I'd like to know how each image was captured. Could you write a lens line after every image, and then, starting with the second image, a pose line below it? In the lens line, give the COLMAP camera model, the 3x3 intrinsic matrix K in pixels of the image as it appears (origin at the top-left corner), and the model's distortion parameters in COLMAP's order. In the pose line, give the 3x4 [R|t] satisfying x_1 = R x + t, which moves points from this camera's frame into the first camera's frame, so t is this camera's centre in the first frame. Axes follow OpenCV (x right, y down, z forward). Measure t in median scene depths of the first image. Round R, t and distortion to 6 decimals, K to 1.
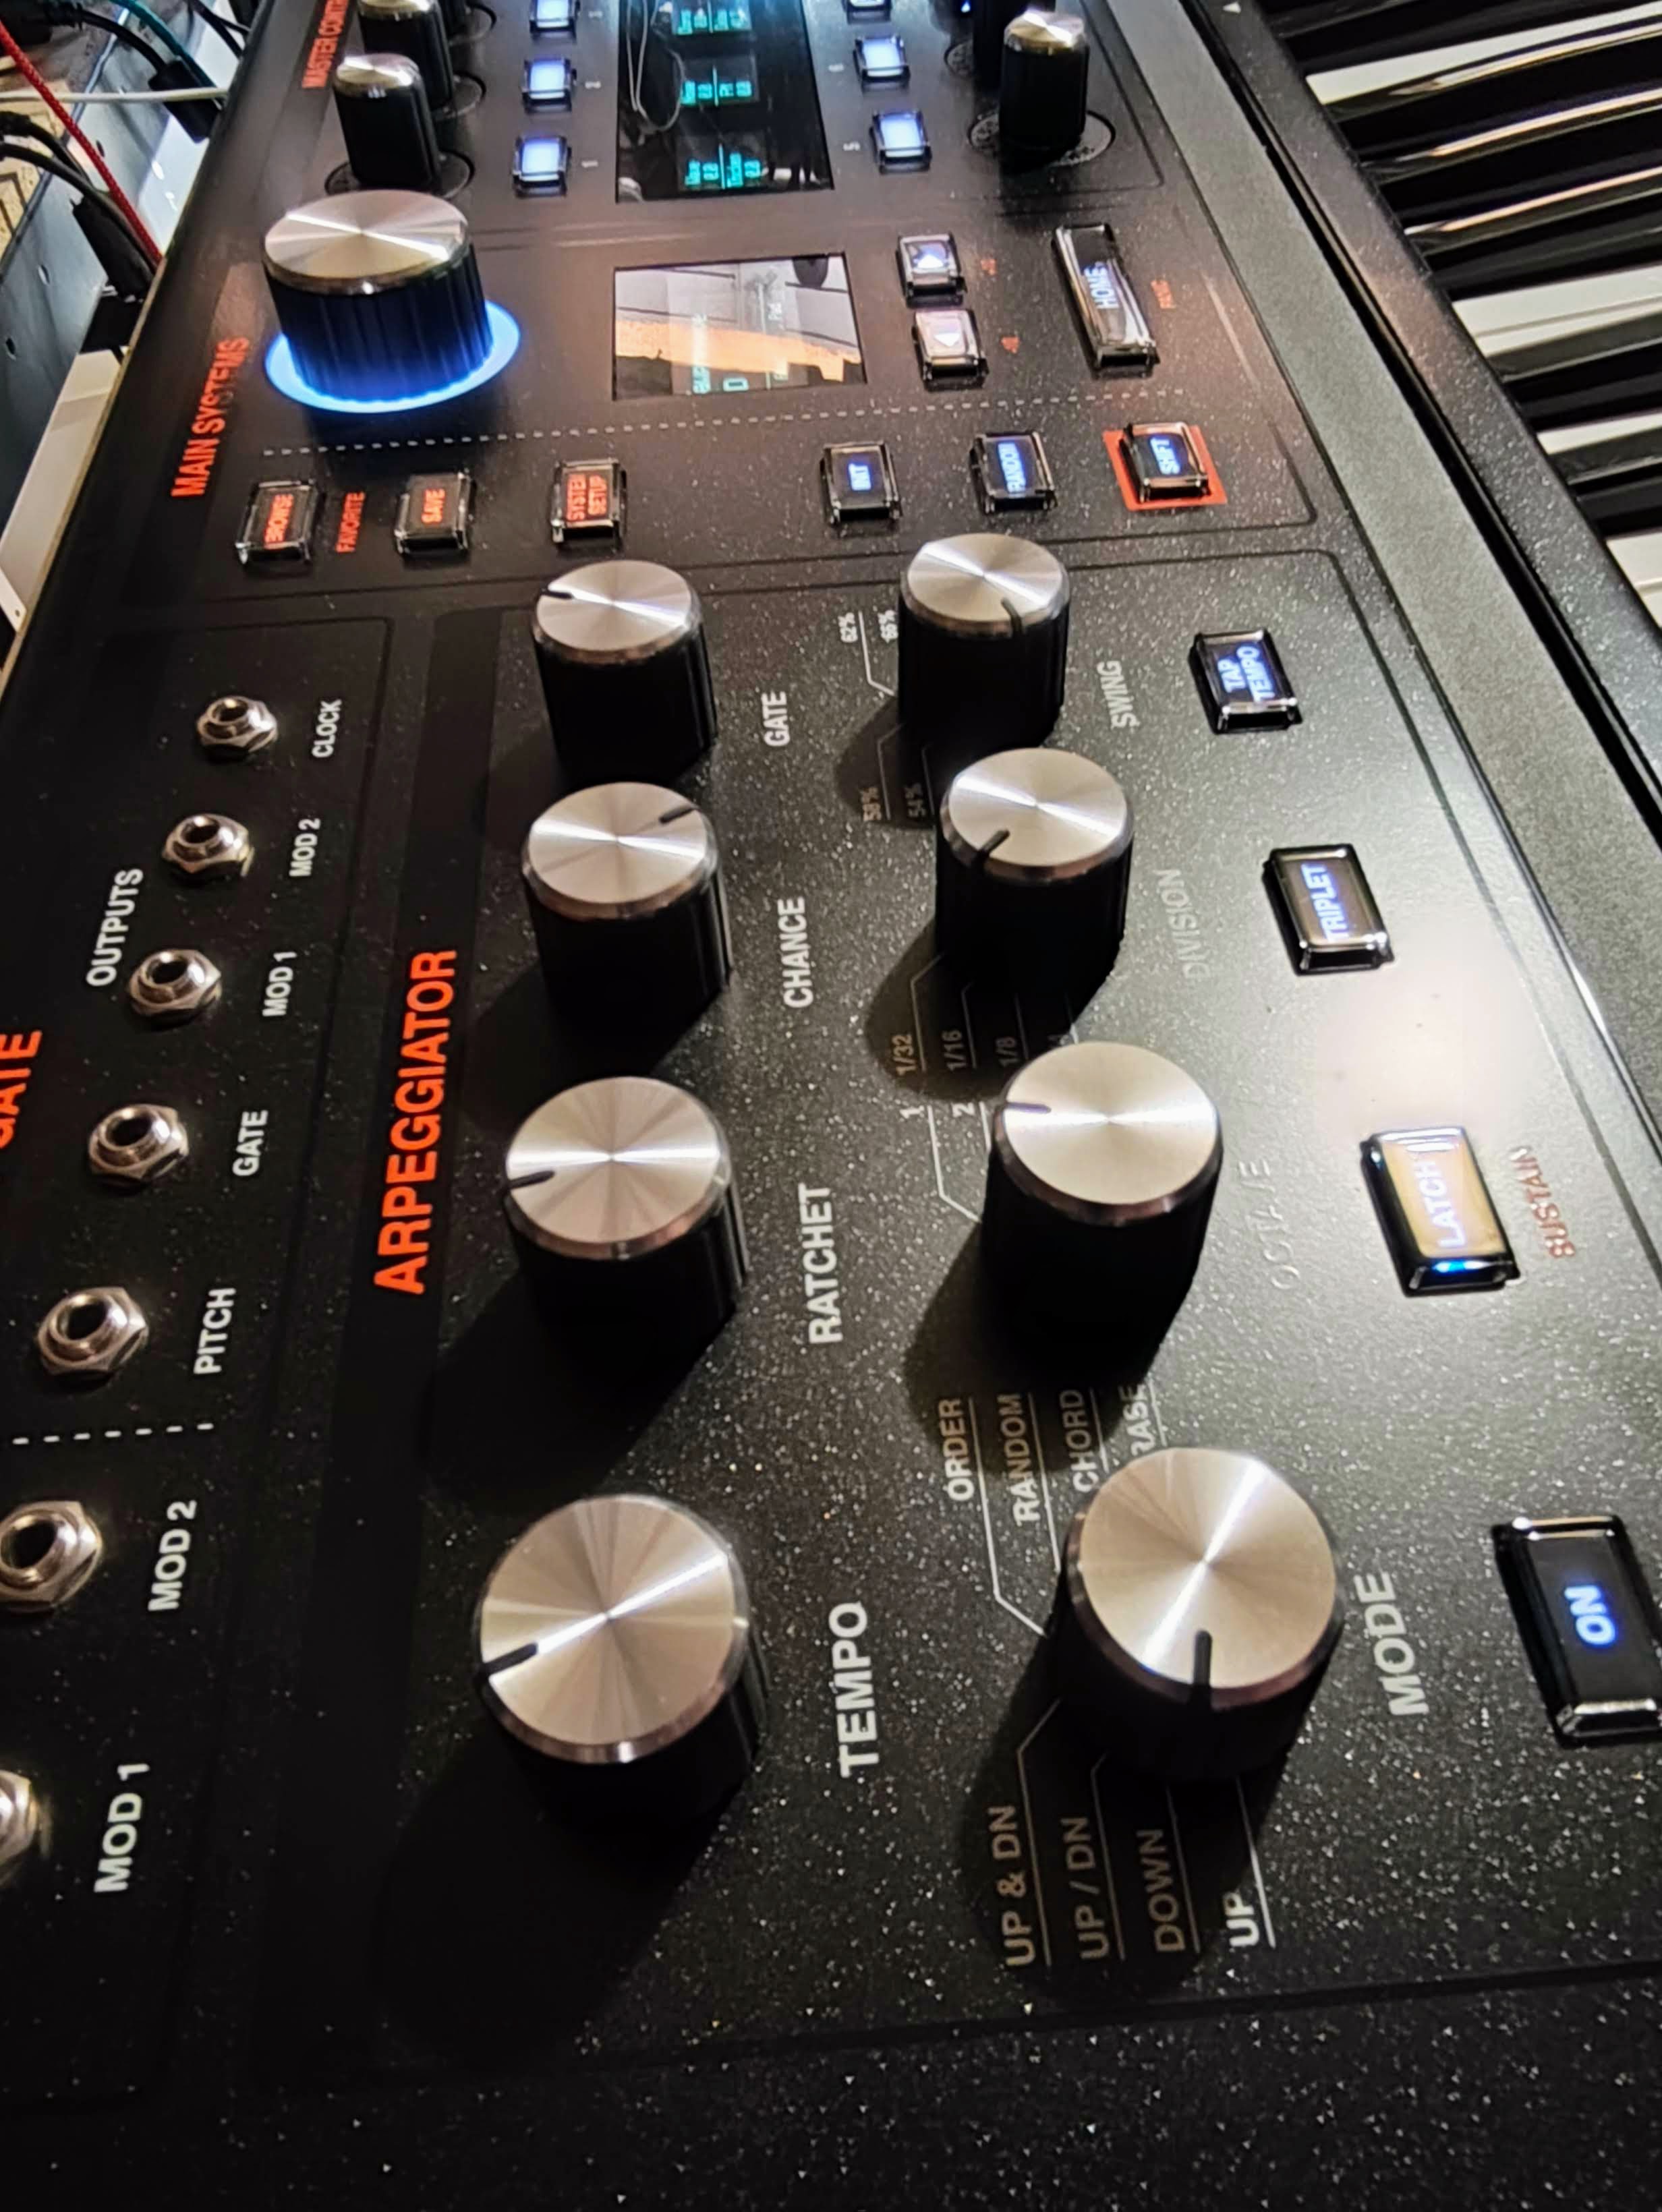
lens RADIAL K [[1674.1, 0, 831.0], [0, 1674.1, 1106.0], [0, 0, 1]] dist [0.007920, -0.001874]
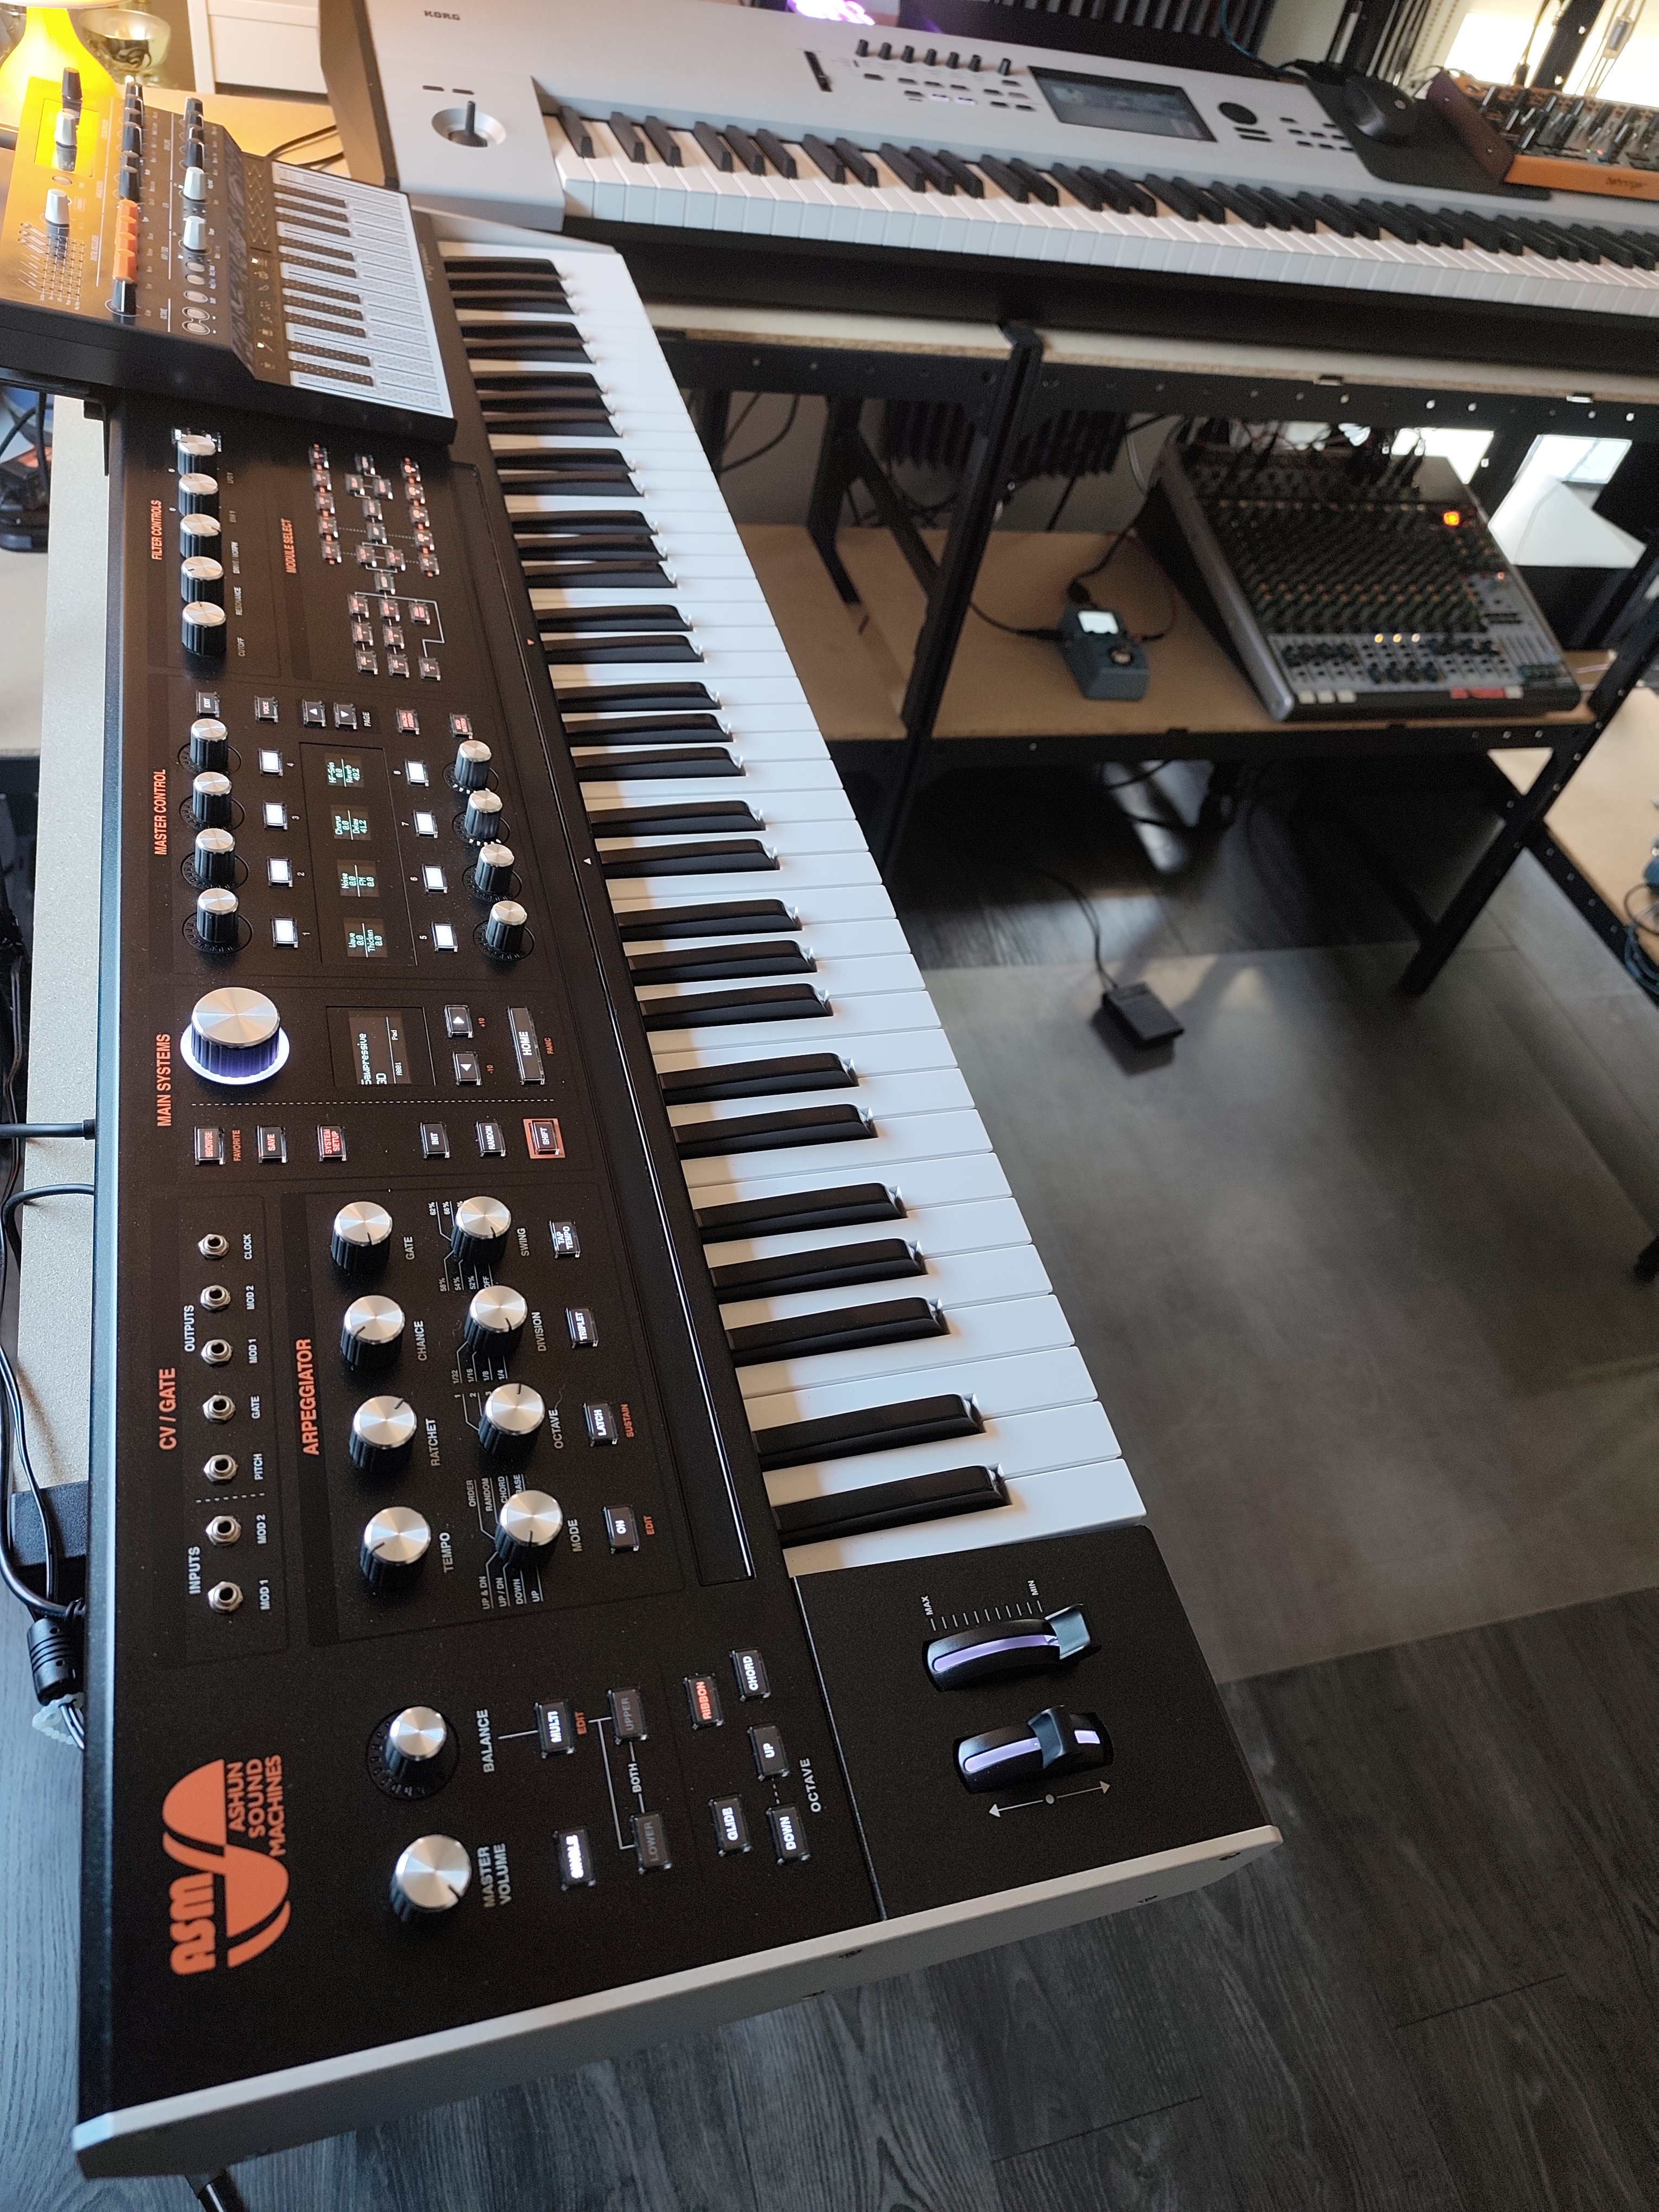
lens RADIAL K [[1470.7, 0, 815.8], [0, 1470.7, 1154.5], [0, 0, 1]] dist [0.003673, -0.004828]
pose [[0.927938, 0.050053, 0.369358, -0.282406], [-0.050932, 0.998675, -0.007379, -0.348650], [-0.369238, -0.011965, 0.929258, -1.437870]]
